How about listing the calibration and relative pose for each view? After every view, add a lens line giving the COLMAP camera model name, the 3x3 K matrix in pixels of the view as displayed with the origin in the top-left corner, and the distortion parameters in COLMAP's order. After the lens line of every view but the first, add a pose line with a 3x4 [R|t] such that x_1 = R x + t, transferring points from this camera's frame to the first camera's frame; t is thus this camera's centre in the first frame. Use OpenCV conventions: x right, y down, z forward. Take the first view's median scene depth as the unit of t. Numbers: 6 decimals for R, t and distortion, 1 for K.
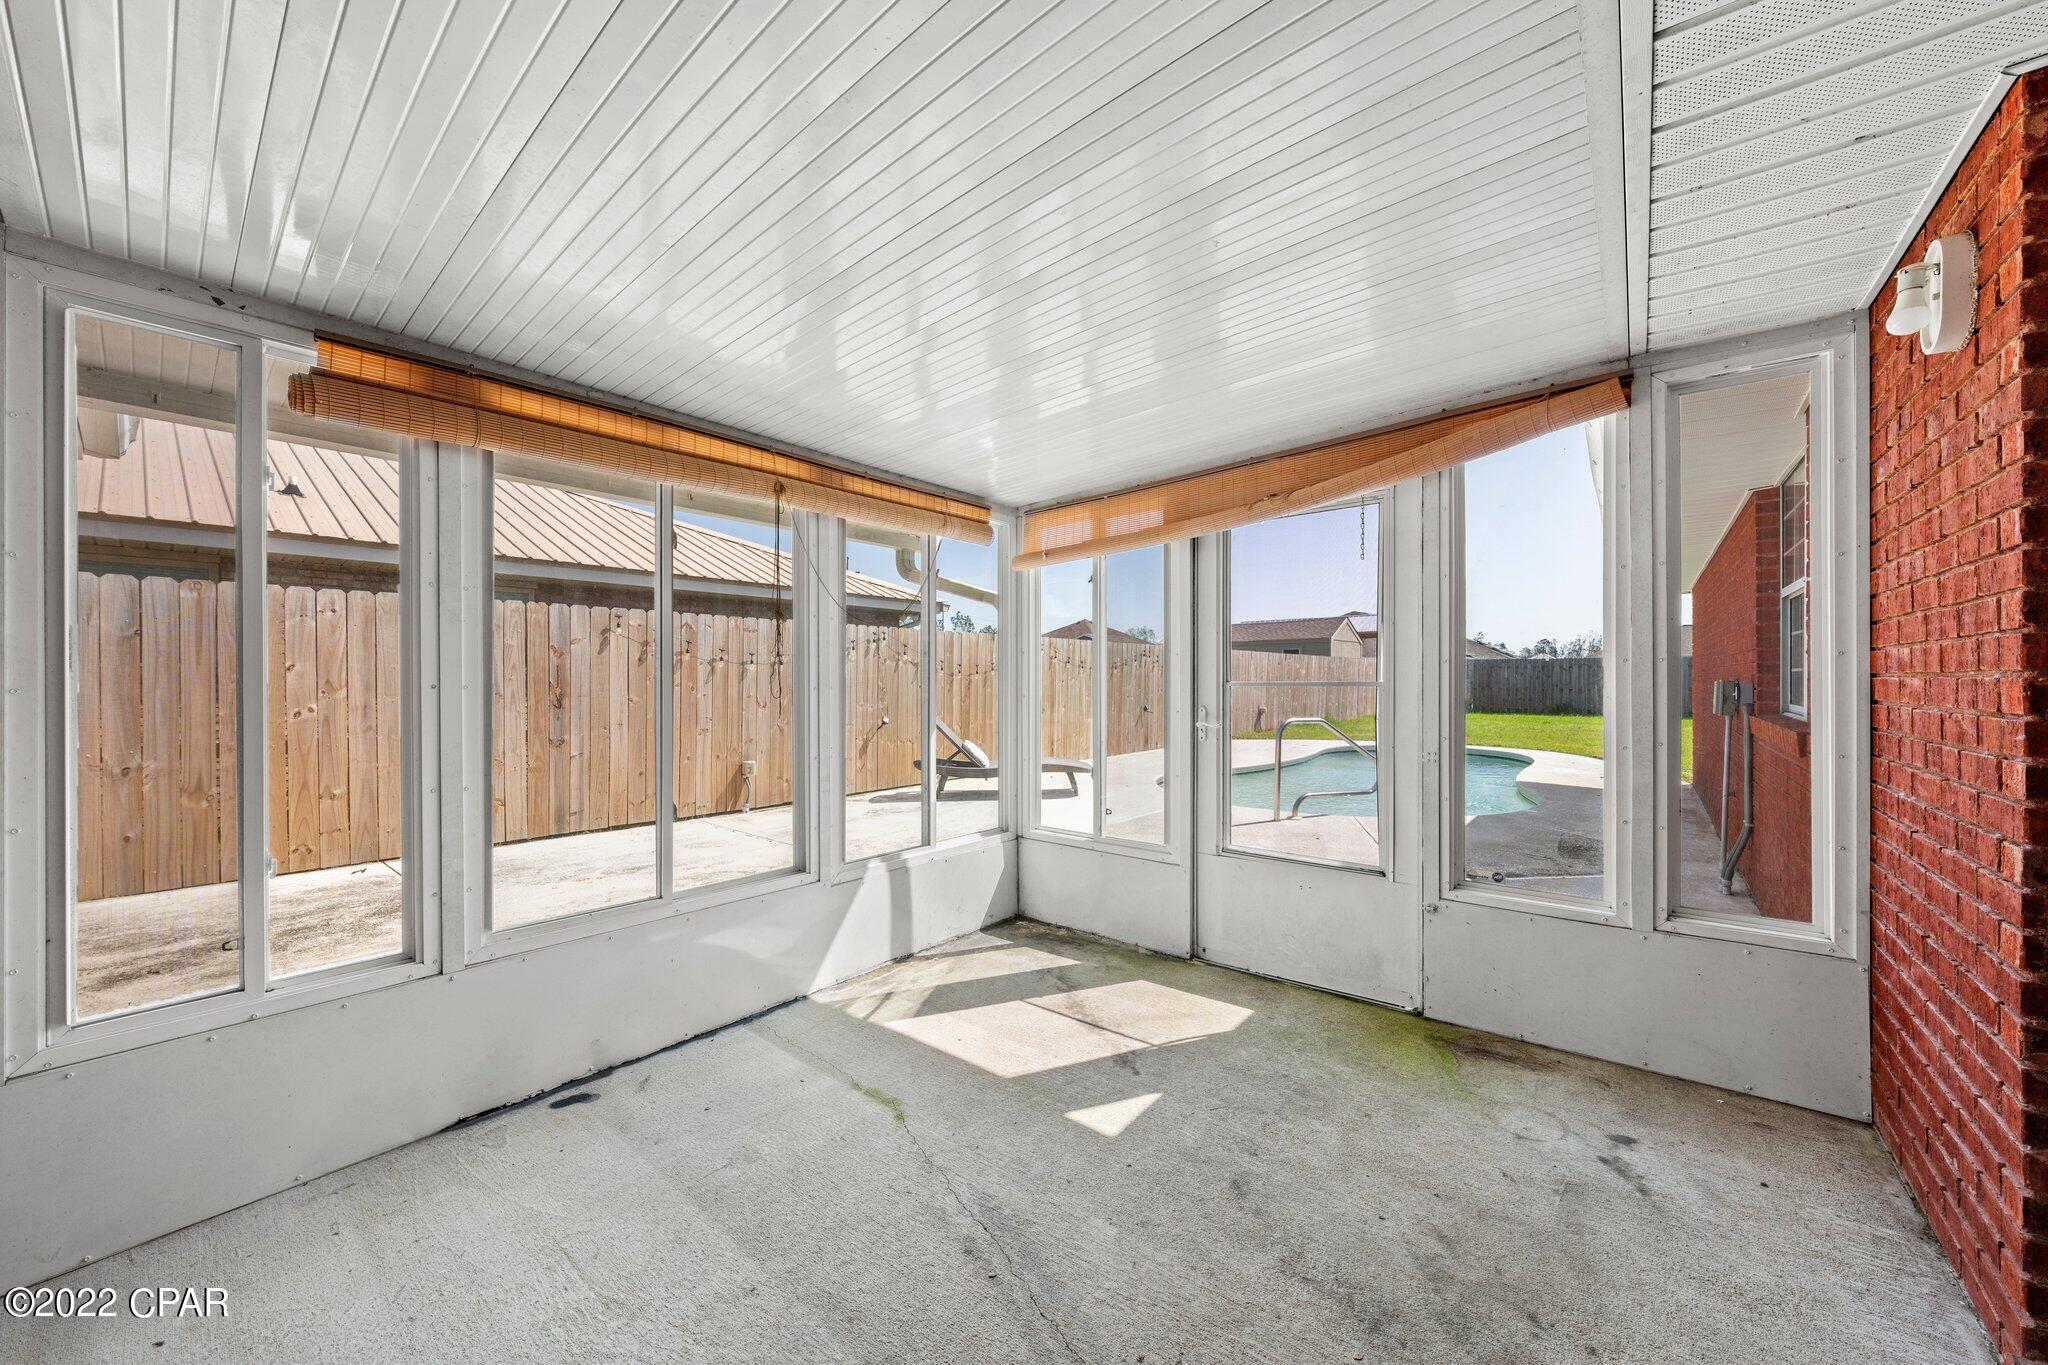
lens RADIAL K [[737.4, 0, 1027.2], [0, 737.4, 679.1], [0, 0, 1]] dist [-0.001719, -0.000112]
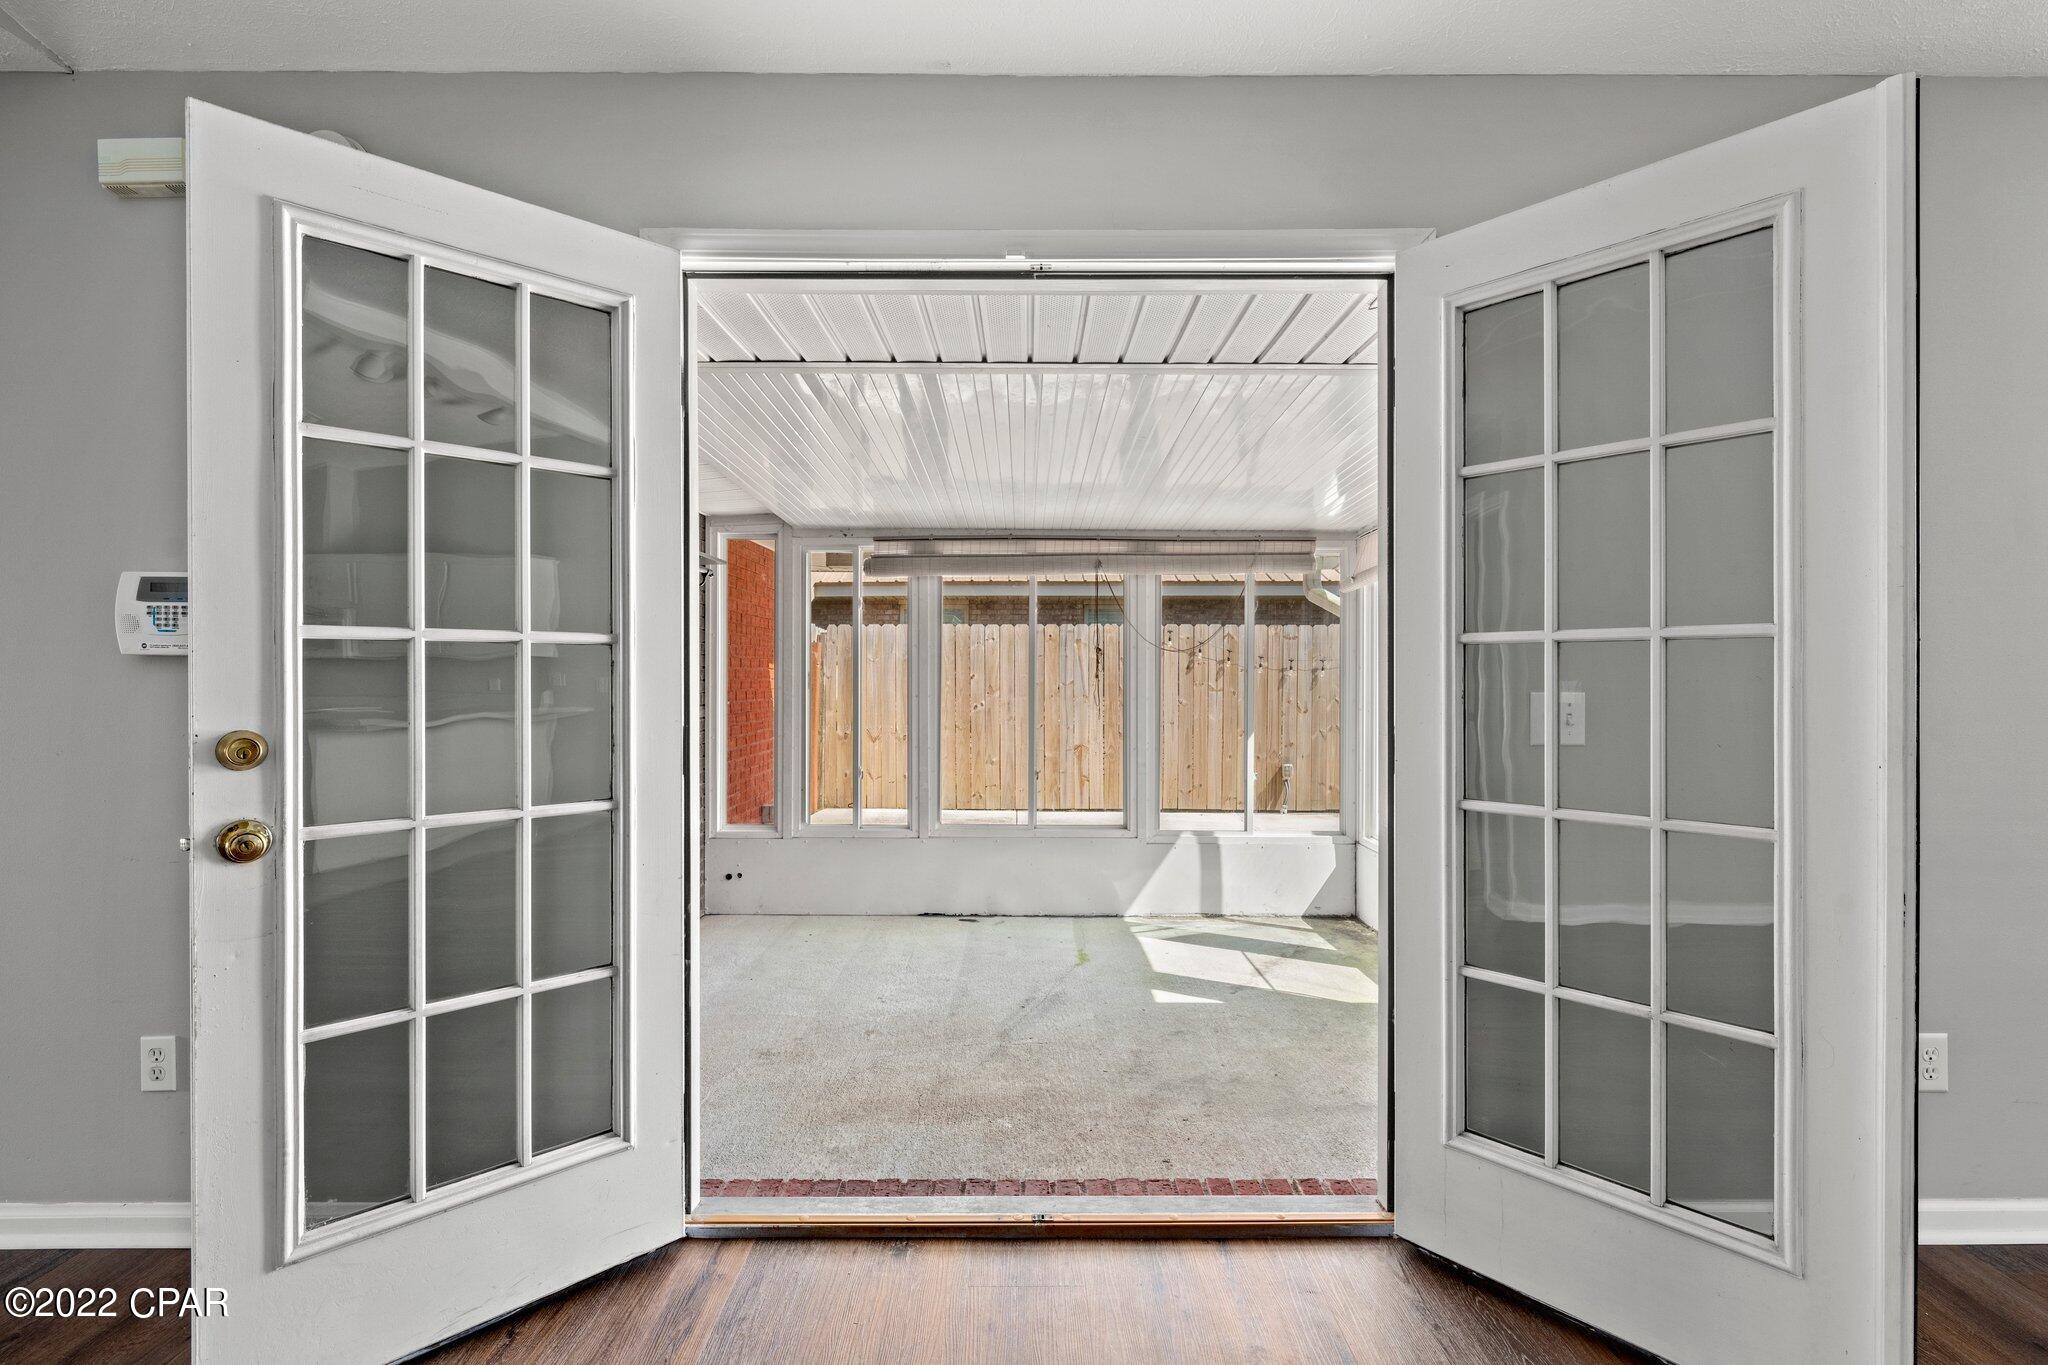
lens RADIAL K [[944.9, 0, 1024.0], [0, 944.9, 682.5], [0, 0, 1]] dist [0.000769, 0.000080]
pose [[0.640791, 0.009923, -0.767651, 0.893100], [-0.002647, 0.999939, 0.010717, -0.037044], [0.767711, -0.004835, 0.640778, -0.287835]]
